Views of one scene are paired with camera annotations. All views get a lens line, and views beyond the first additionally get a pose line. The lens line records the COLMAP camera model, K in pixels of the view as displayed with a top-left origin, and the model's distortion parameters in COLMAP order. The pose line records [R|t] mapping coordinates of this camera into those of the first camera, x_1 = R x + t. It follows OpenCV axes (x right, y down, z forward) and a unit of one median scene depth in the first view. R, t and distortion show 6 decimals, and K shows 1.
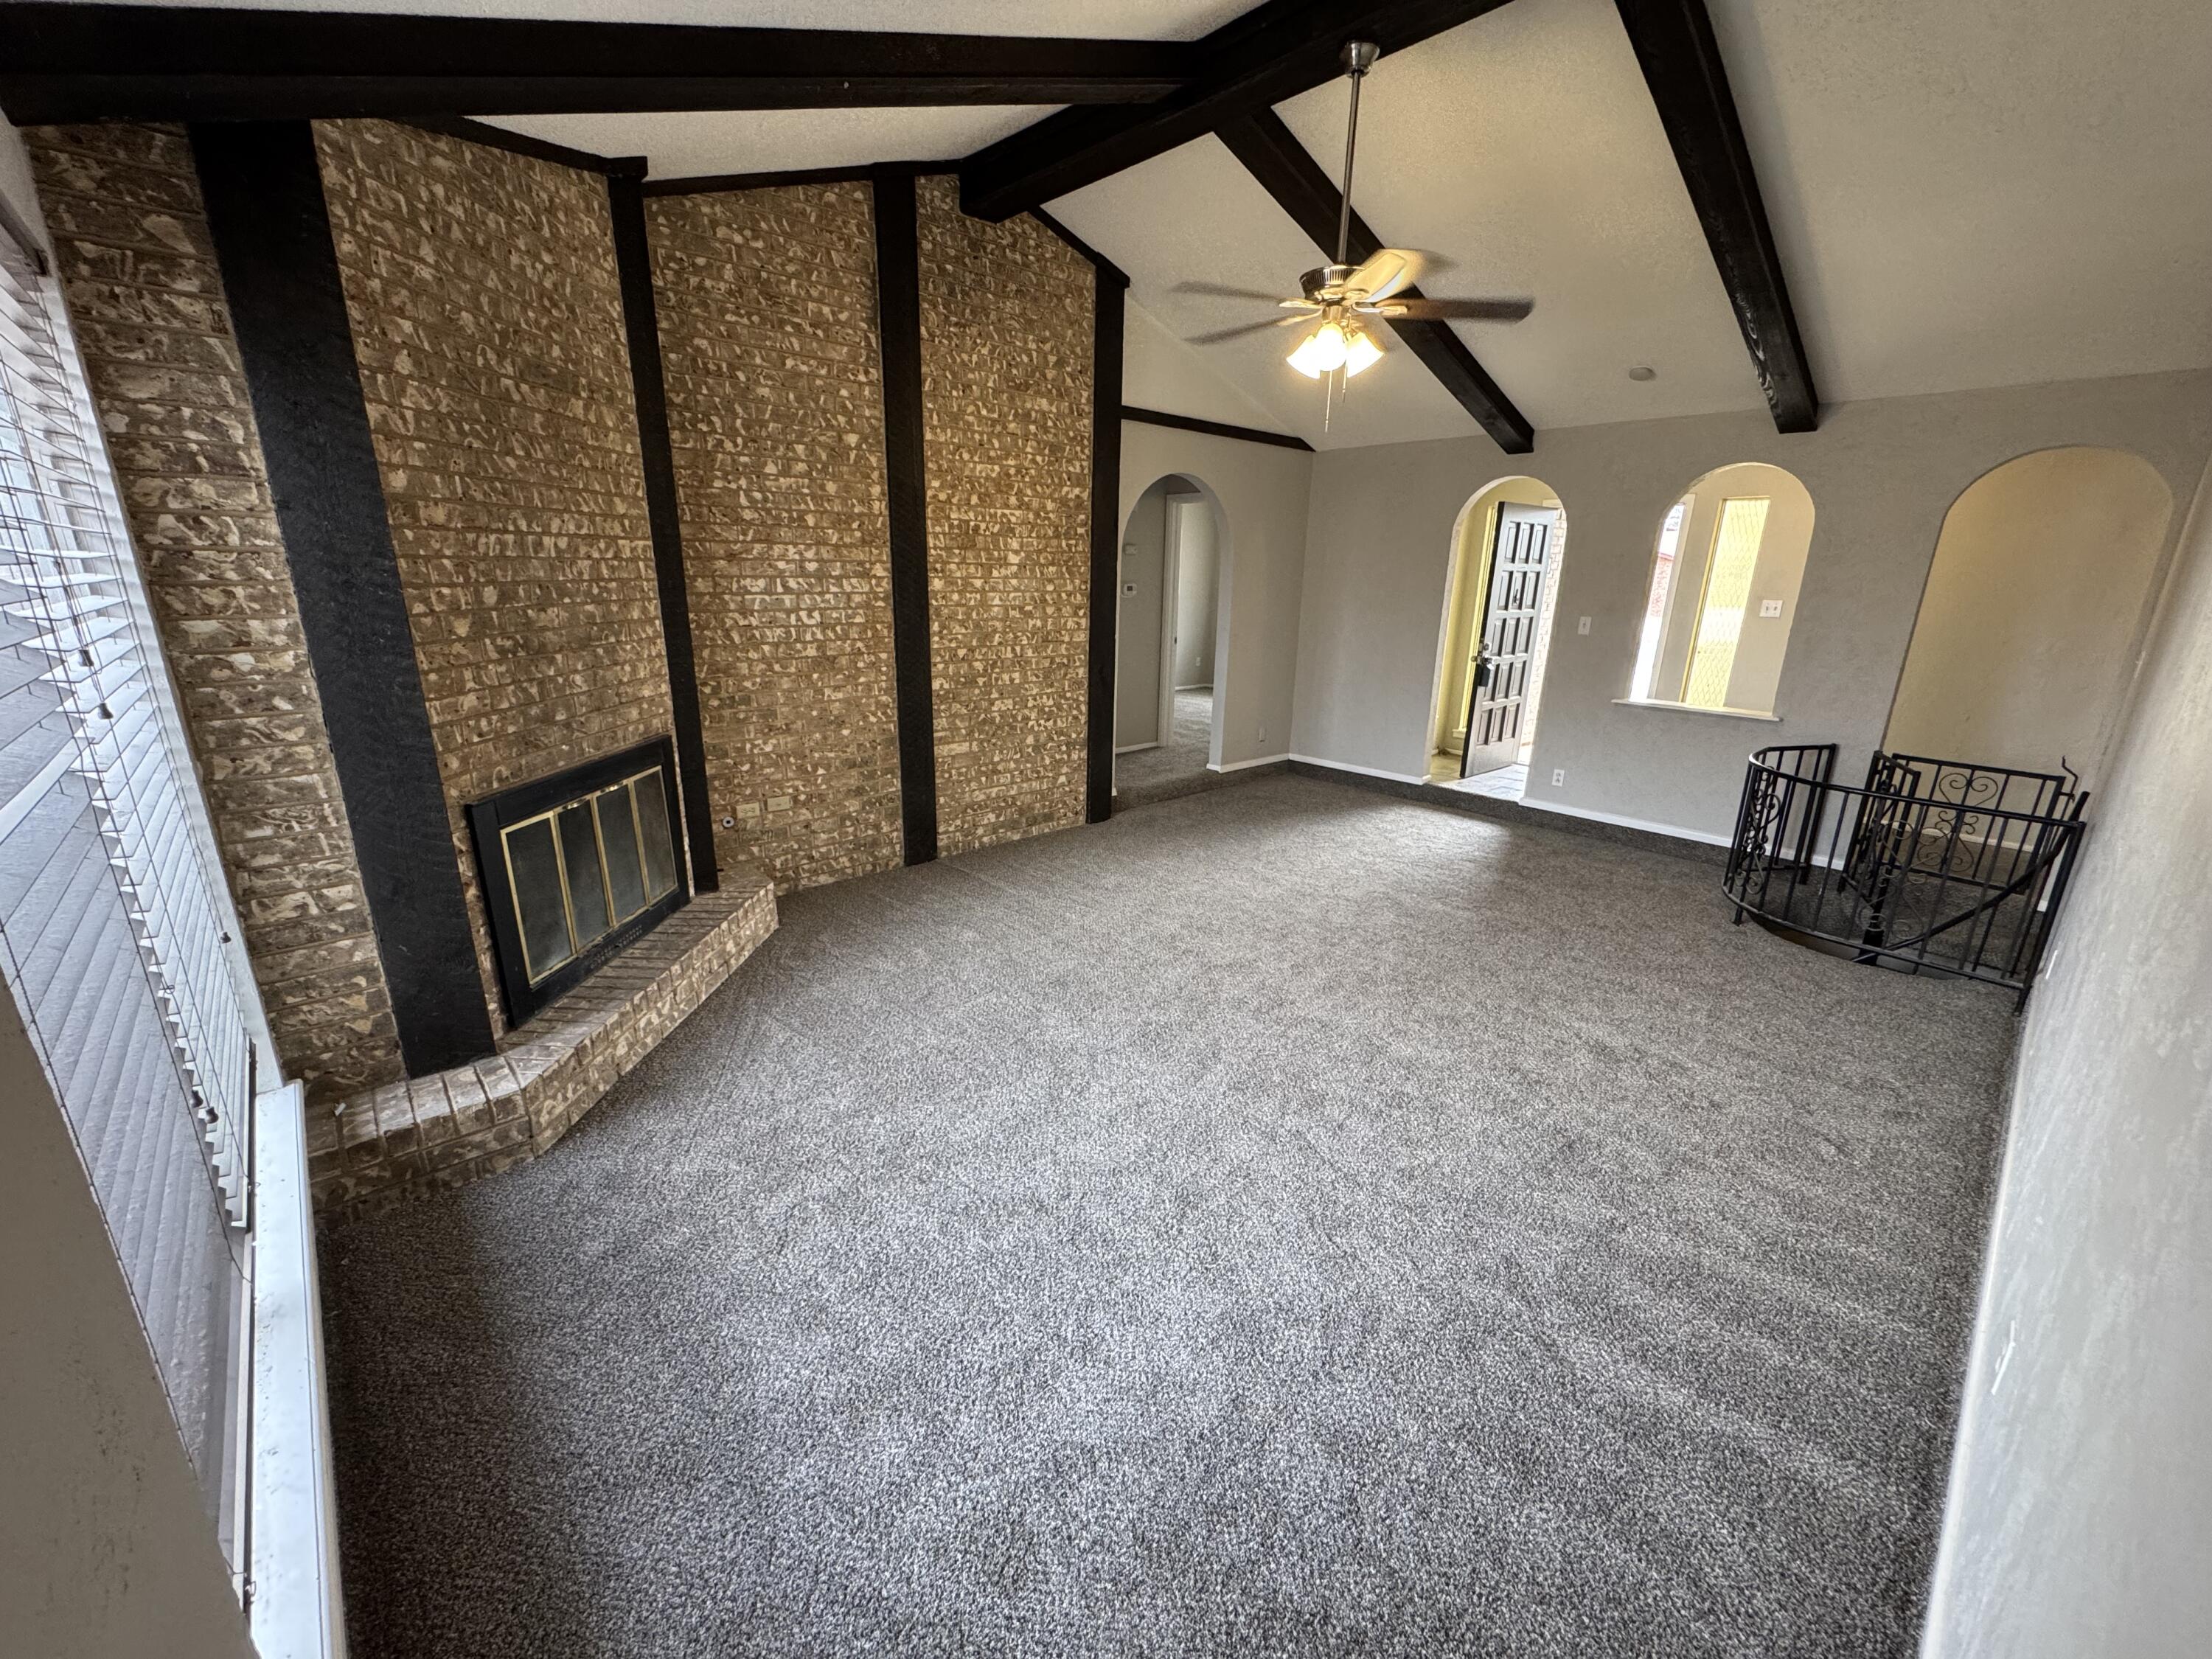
lens RADIAL K [[881.1, 0, 1101.1], [0, 881.1, 826.2], [0, 0, 1]] dist [0.000485, 0.000042]
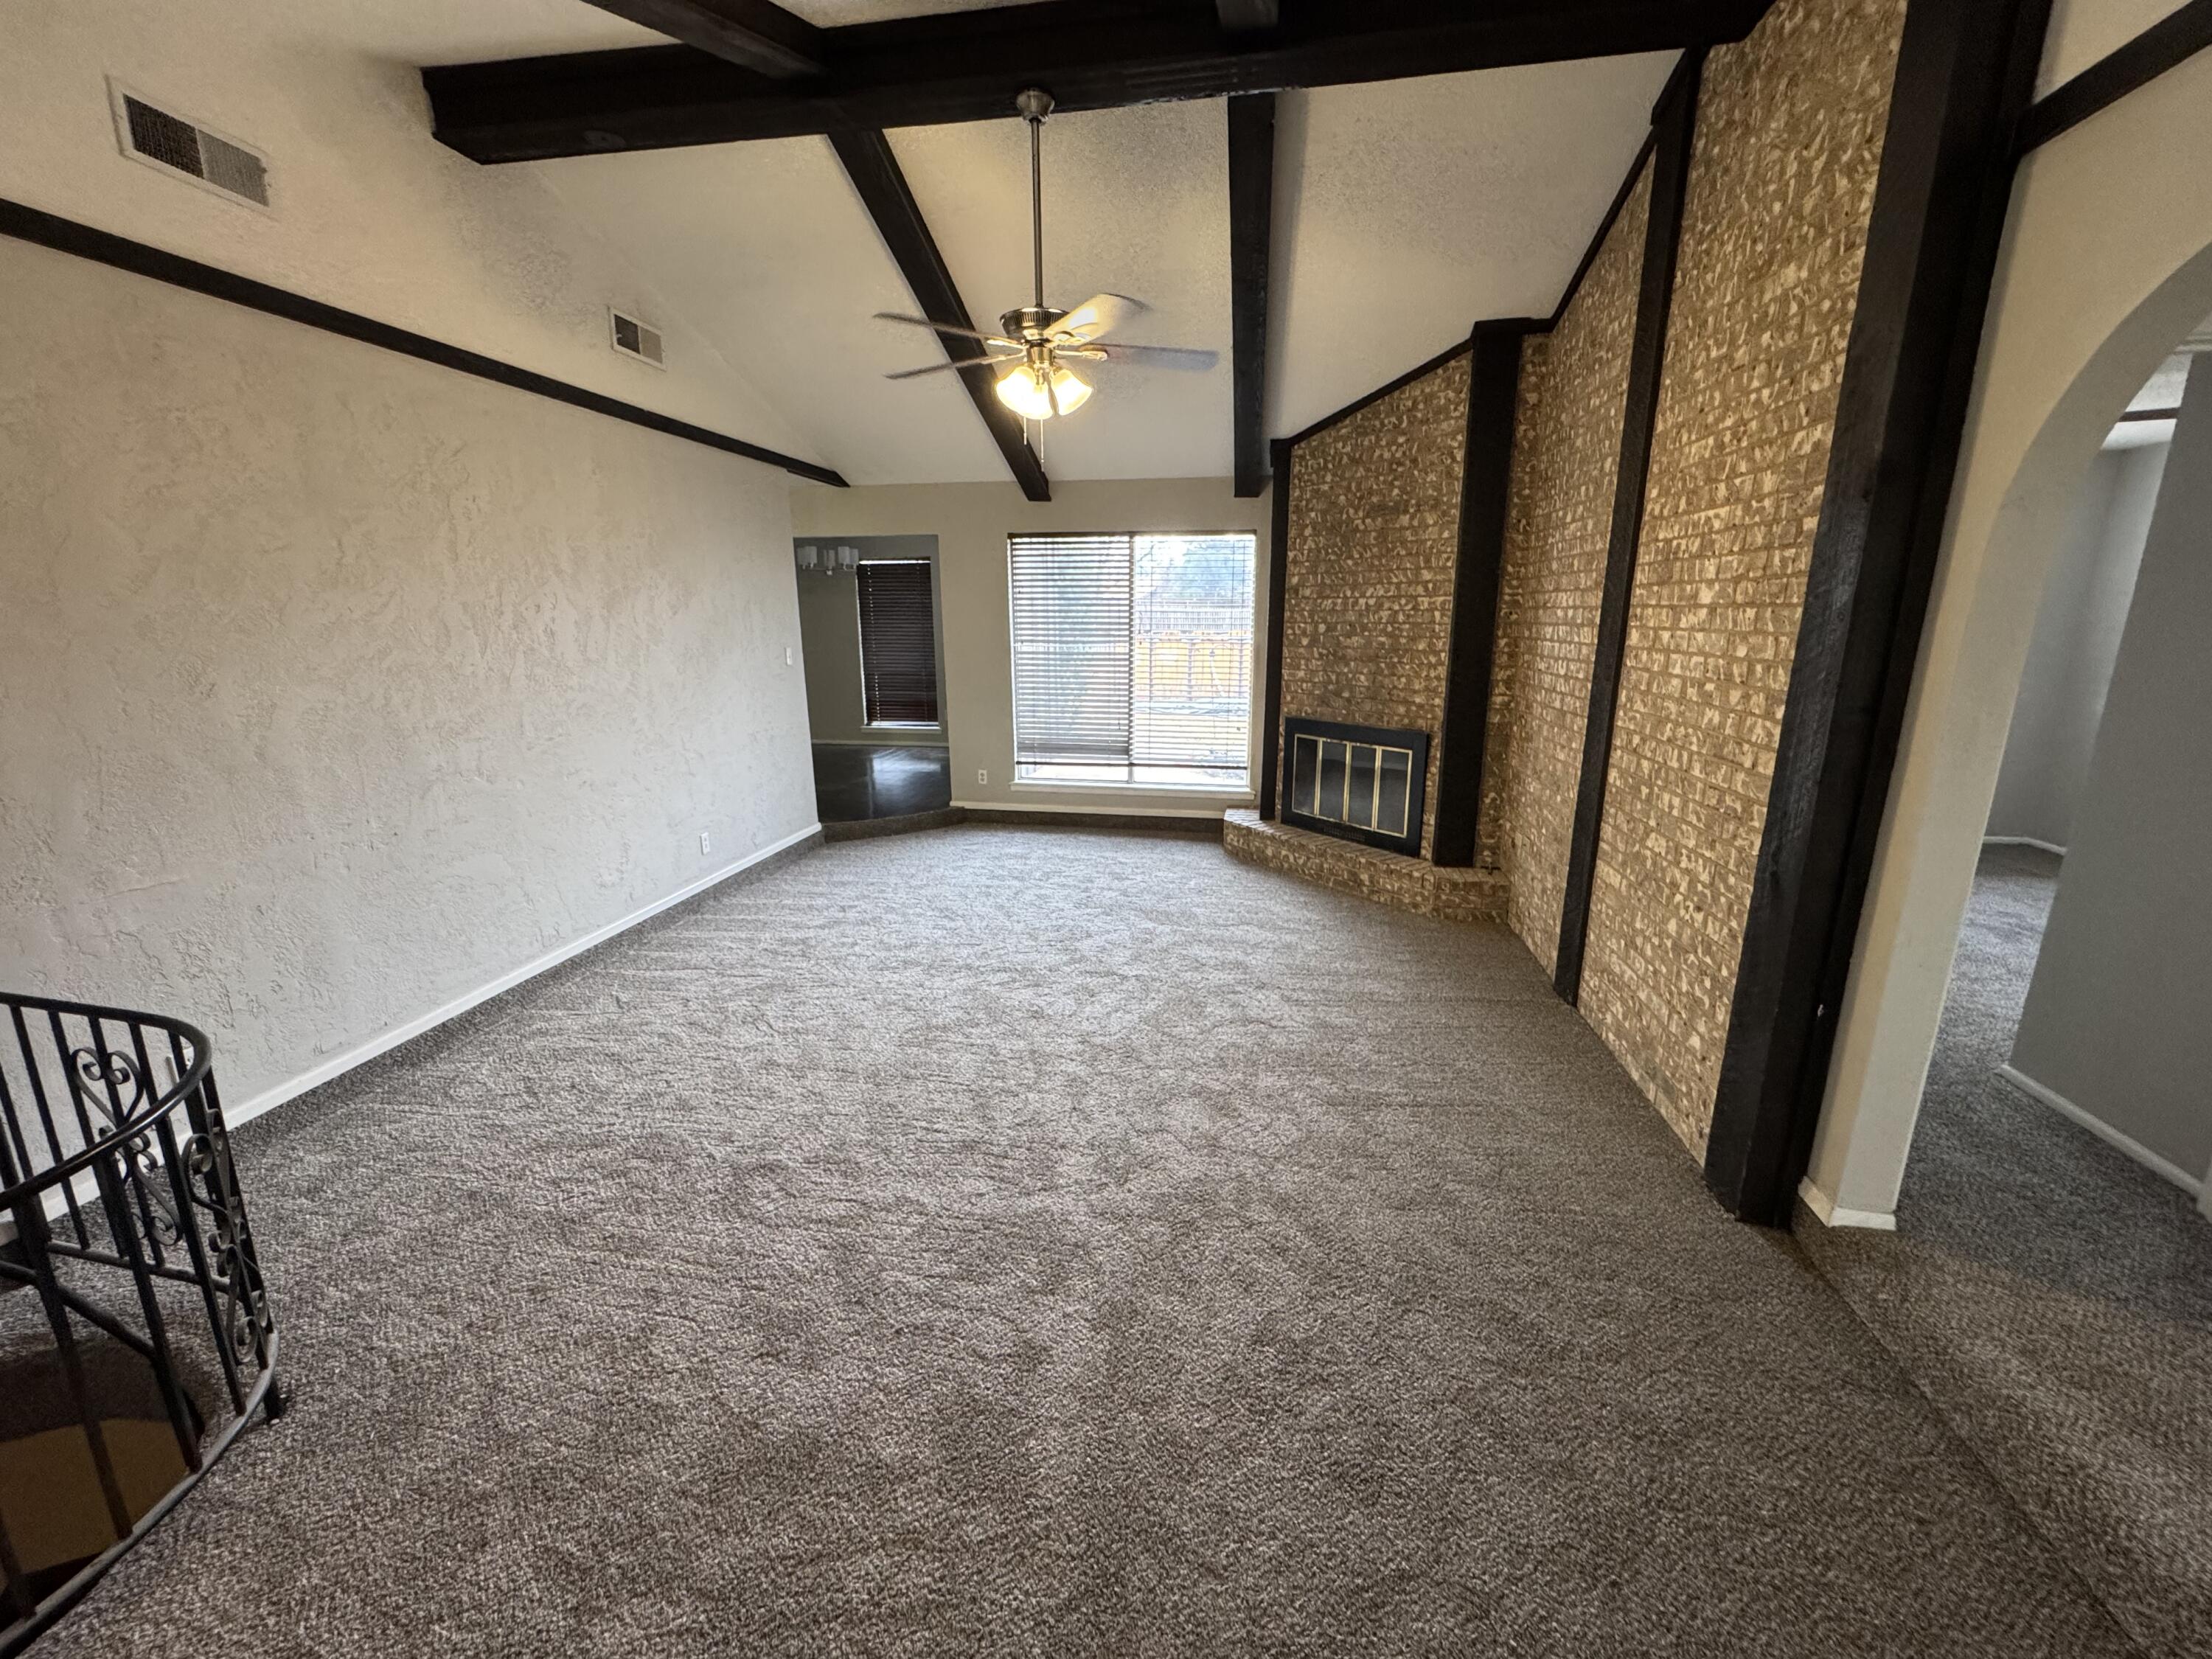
lens RADIAL K [[881.1, 0, 1101.1], [0, 881.1, 826.2], [0, 0, 1]] dist [0.000485, 0.000042]
pose [[-0.789652, 0.129465, -0.599740, 0.841781], [-0.185094, 0.881678, 0.434032, -0.529408], [0.584970, 0.453743, -0.672256, 1.859982]]
